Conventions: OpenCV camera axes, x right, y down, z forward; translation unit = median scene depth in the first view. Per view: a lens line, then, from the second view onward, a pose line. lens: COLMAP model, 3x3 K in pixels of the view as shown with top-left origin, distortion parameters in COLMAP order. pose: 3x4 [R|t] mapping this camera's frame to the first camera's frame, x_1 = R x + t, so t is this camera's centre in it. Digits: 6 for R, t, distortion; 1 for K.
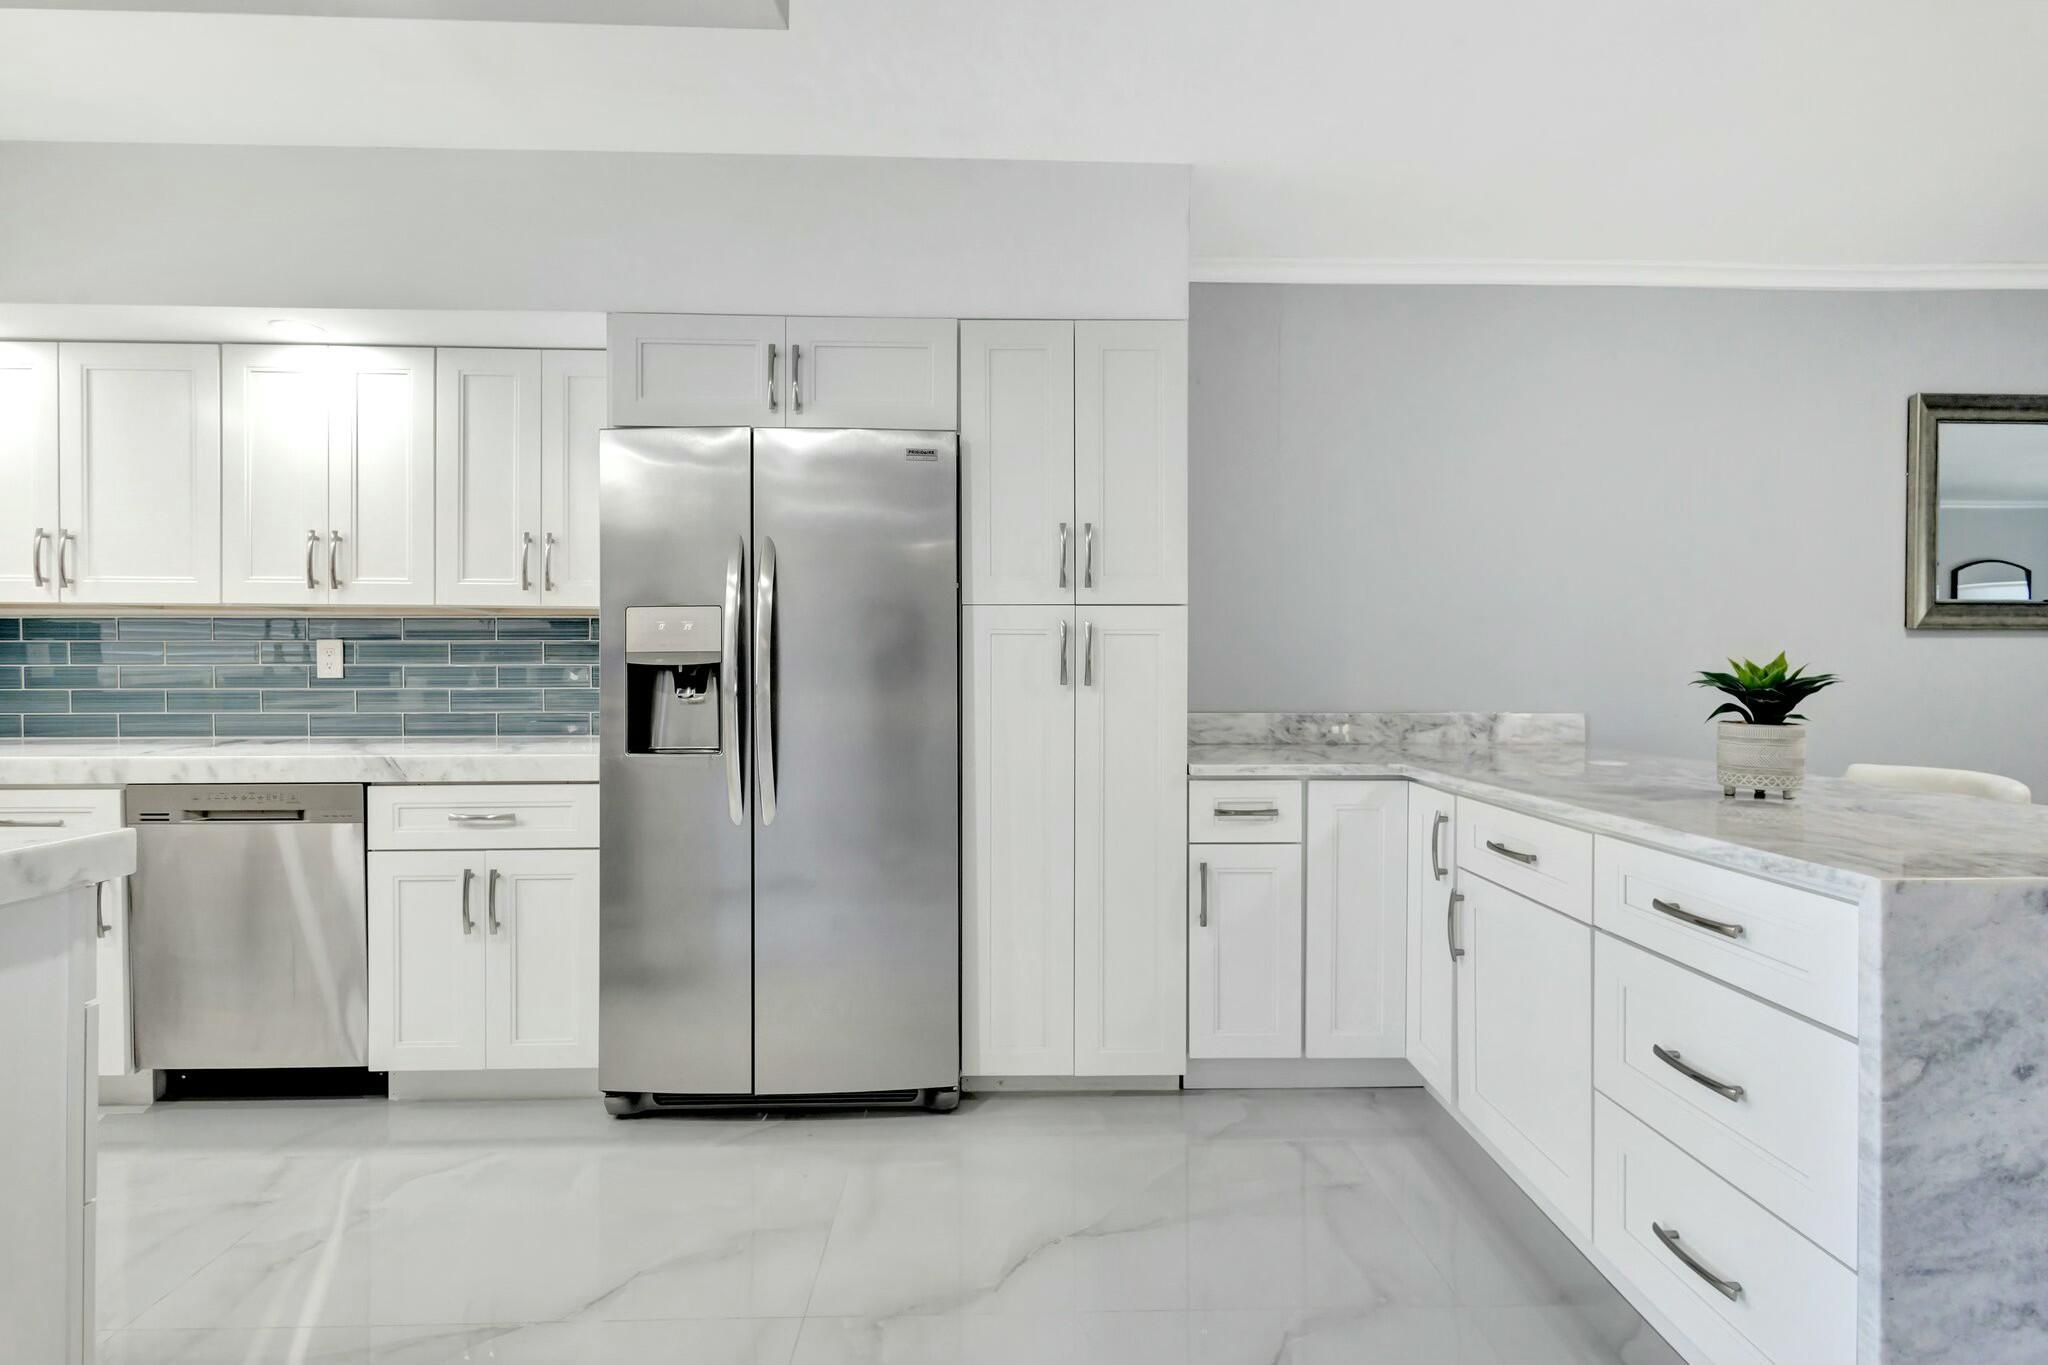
lens RADIAL K [[949.8, 0, 1014.3], [0, 949.8, 663.0], [0, 0, 1]] dist [0.019453, 0.000388]
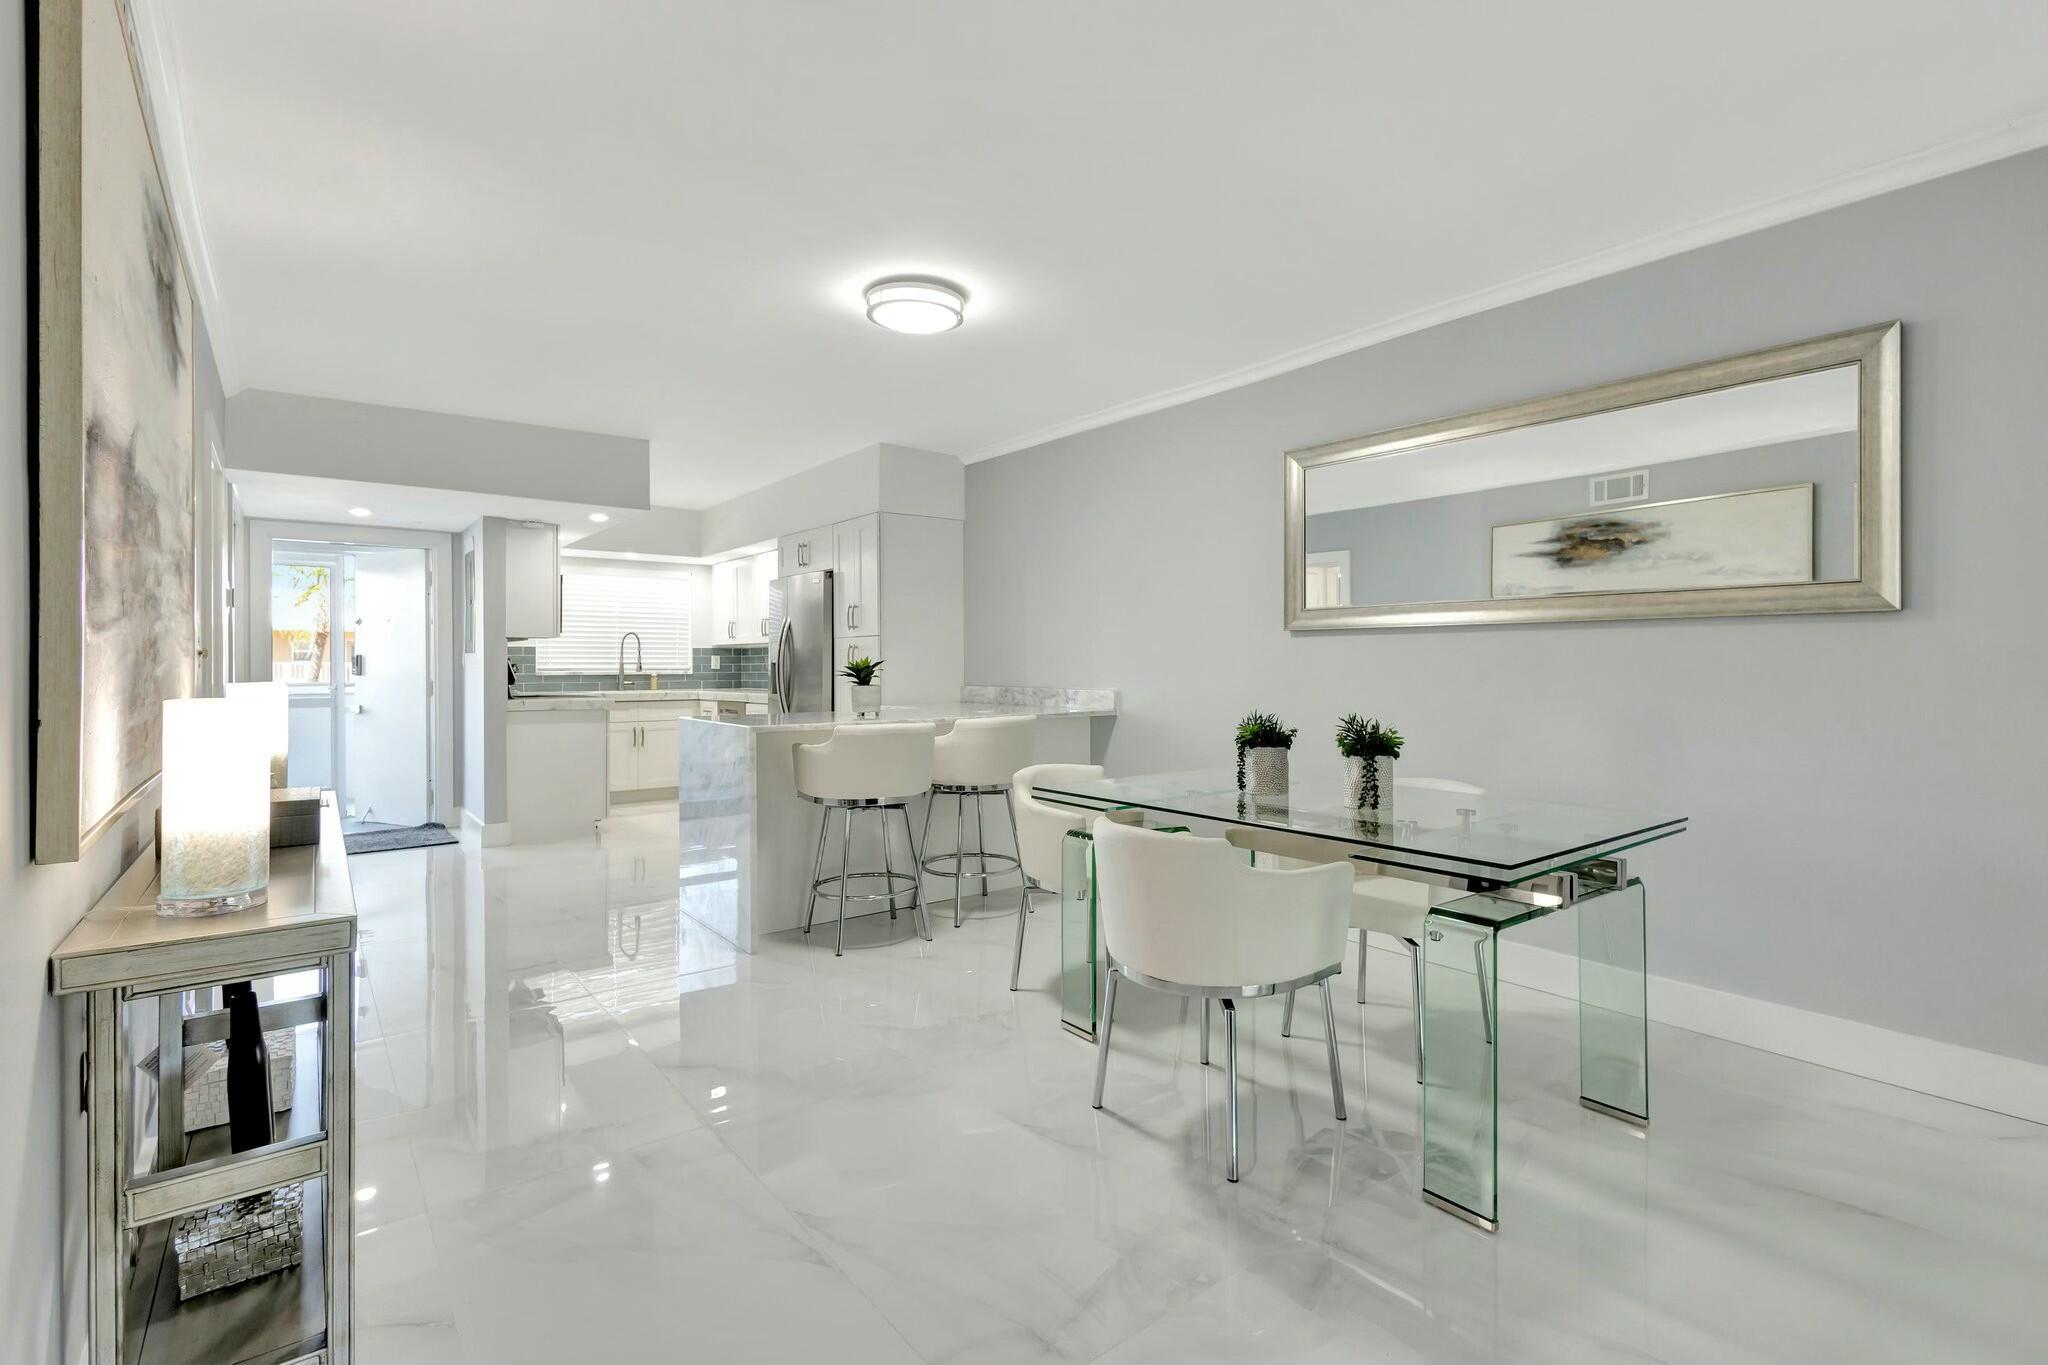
lens RADIAL K [[949.8, 0, 1014.3], [0, 949.8, 663.0], [0, 0, 1]] dist [0.019453, 0.000388]
pose [[0.593278, -0.004994, -0.804982, 1.791257], [0.006148, 0.999980, -0.001673, 0.008690], [0.804974, -0.003956, 0.593297, -0.077100]]
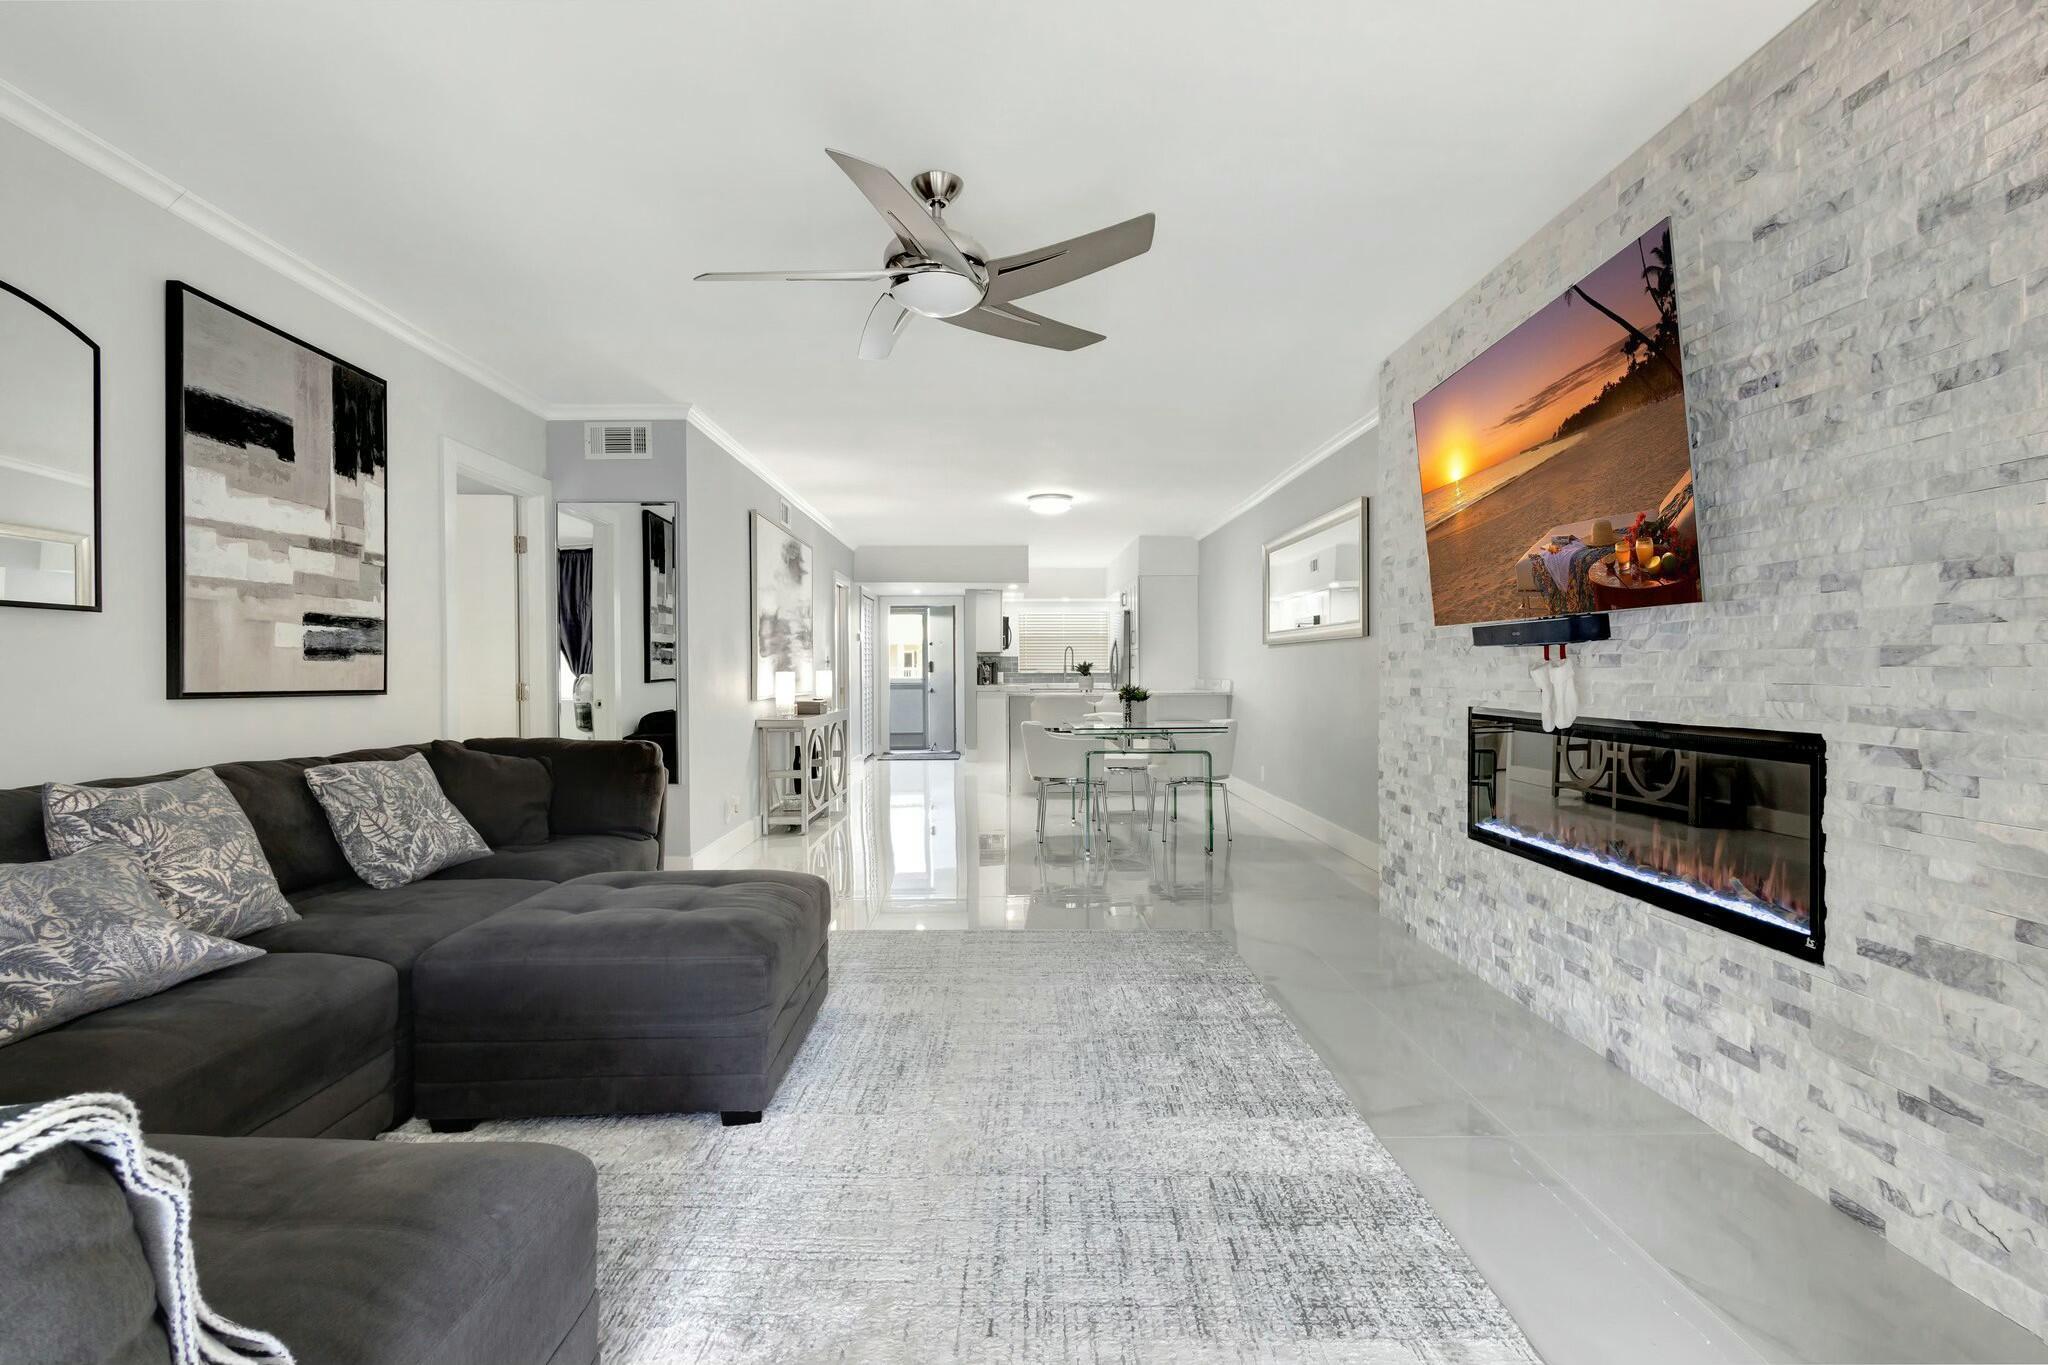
lens RADIAL K [[949.8, 0, 1014.3], [0, 949.8, 663.0], [0, 0, 1]] dist [0.019453, 0.000388]
pose [[-0.006455, -0.009513, -0.999934, 3.305214], [0.005306, 0.999940, -0.009547, 0.027022], [0.999965, -0.005368, -0.006404, 0.421877]]
